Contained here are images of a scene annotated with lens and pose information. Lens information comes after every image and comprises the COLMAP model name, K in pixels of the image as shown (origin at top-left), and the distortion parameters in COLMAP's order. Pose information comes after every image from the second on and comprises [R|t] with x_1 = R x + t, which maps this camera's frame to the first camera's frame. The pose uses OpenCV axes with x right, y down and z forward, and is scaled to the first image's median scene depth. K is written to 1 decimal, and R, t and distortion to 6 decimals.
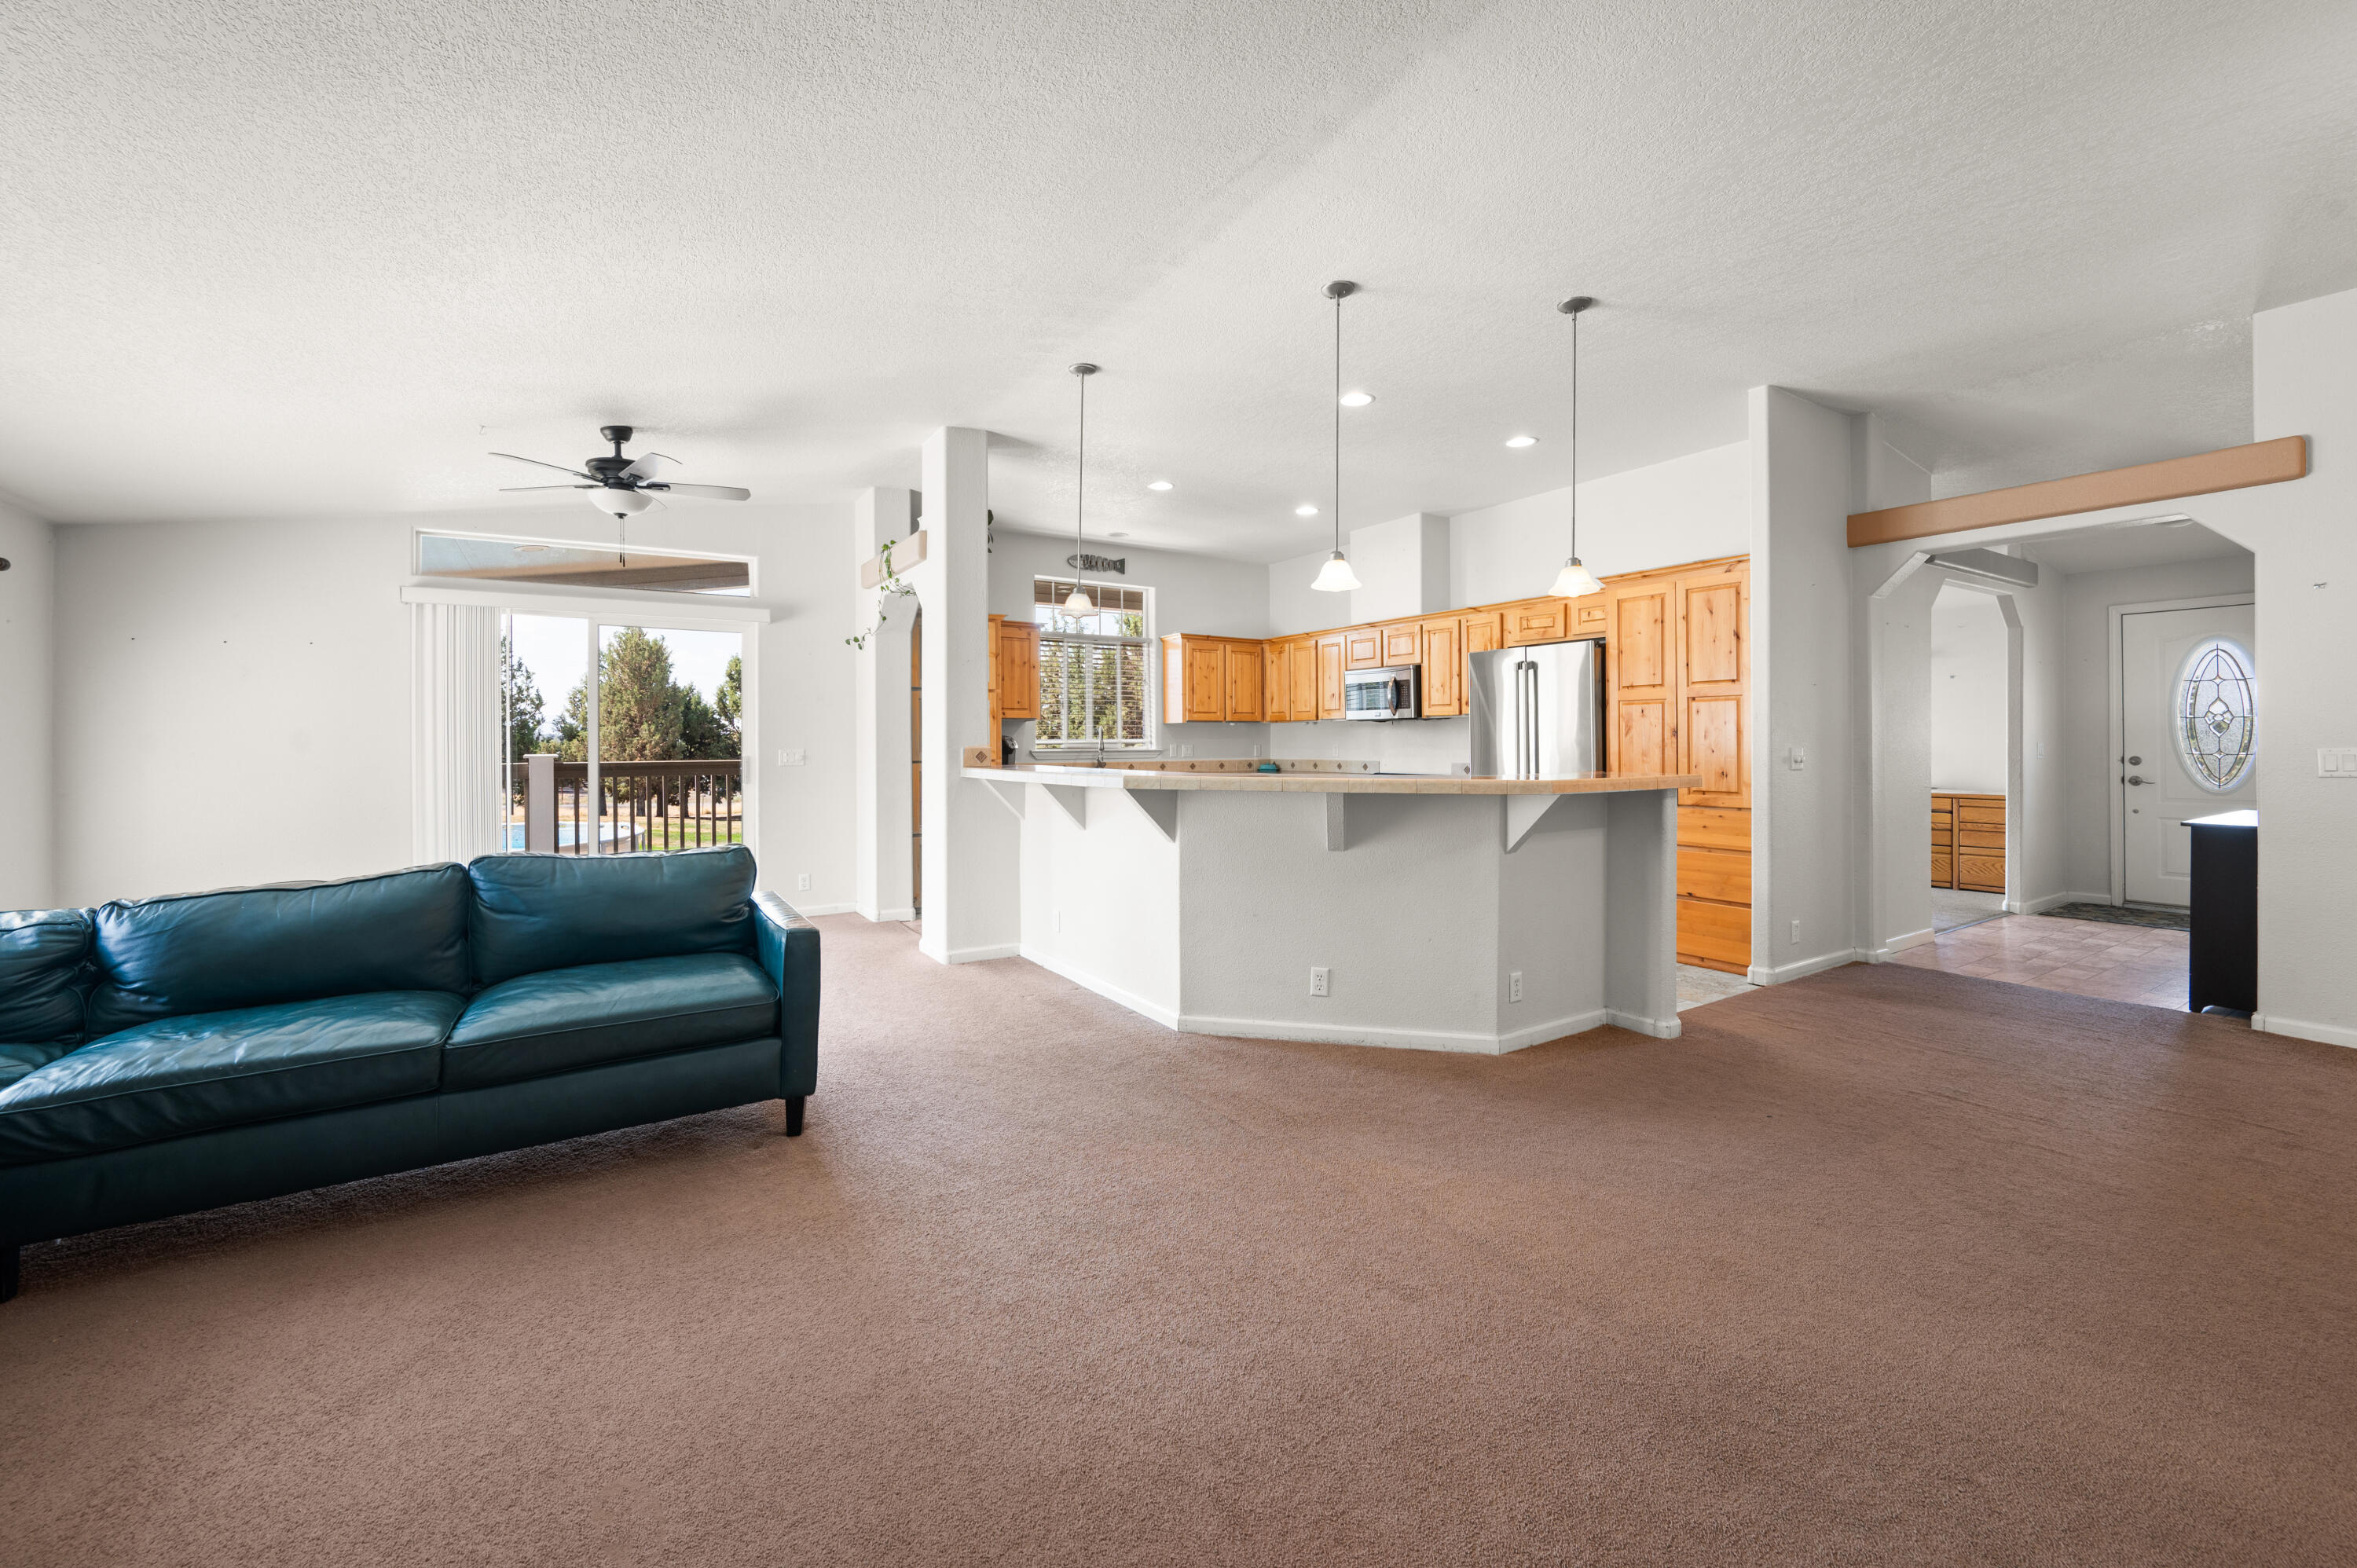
lens RADIAL K [[945.6, 0, 1185.2], [0, 945.6, 729.0], [0, 0, 1]] dist [0.001709, 0.000175]
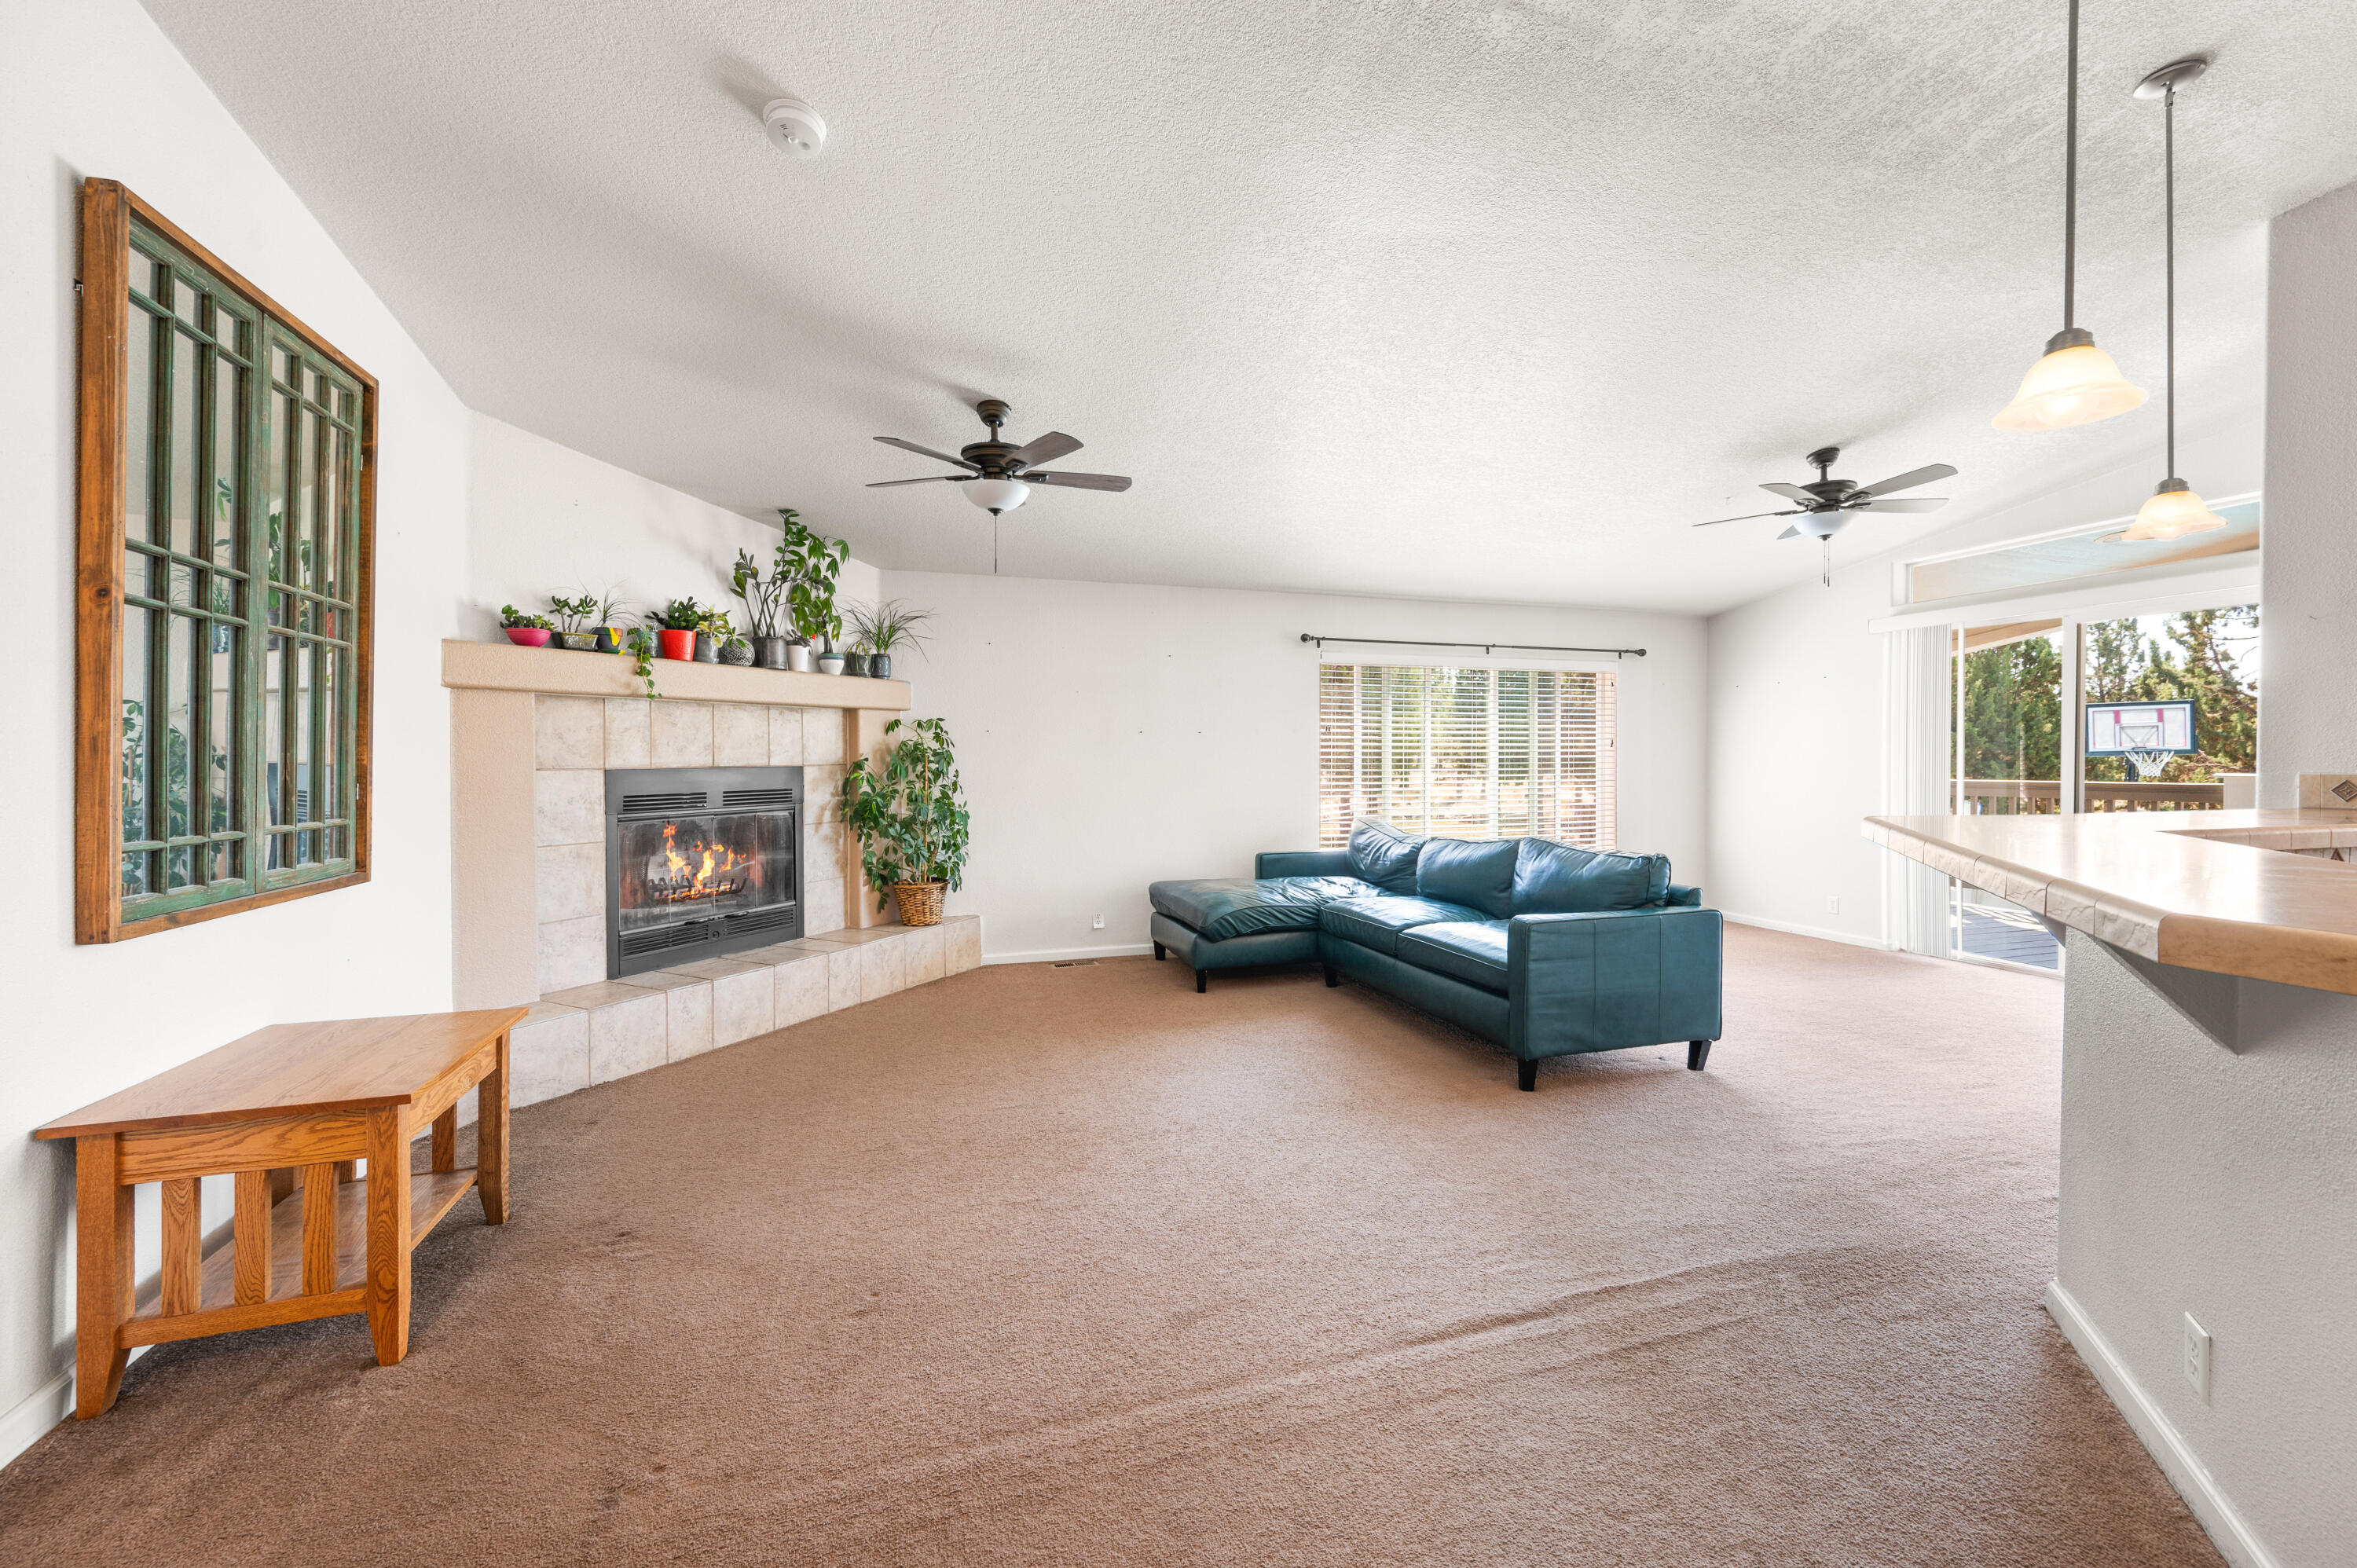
lens RADIAL K [[937.0, 0, 1182.8], [0, 937.0, 763.5], [0, 0, 1]] dist [0.000864, 0.000113]
pose [[-0.252697, 0.010795, -0.967485, 0.293309], [0.012563, 0.999890, 0.007876, 0.000548], [0.967464, -0.010165, -0.252805, 0.309511]]
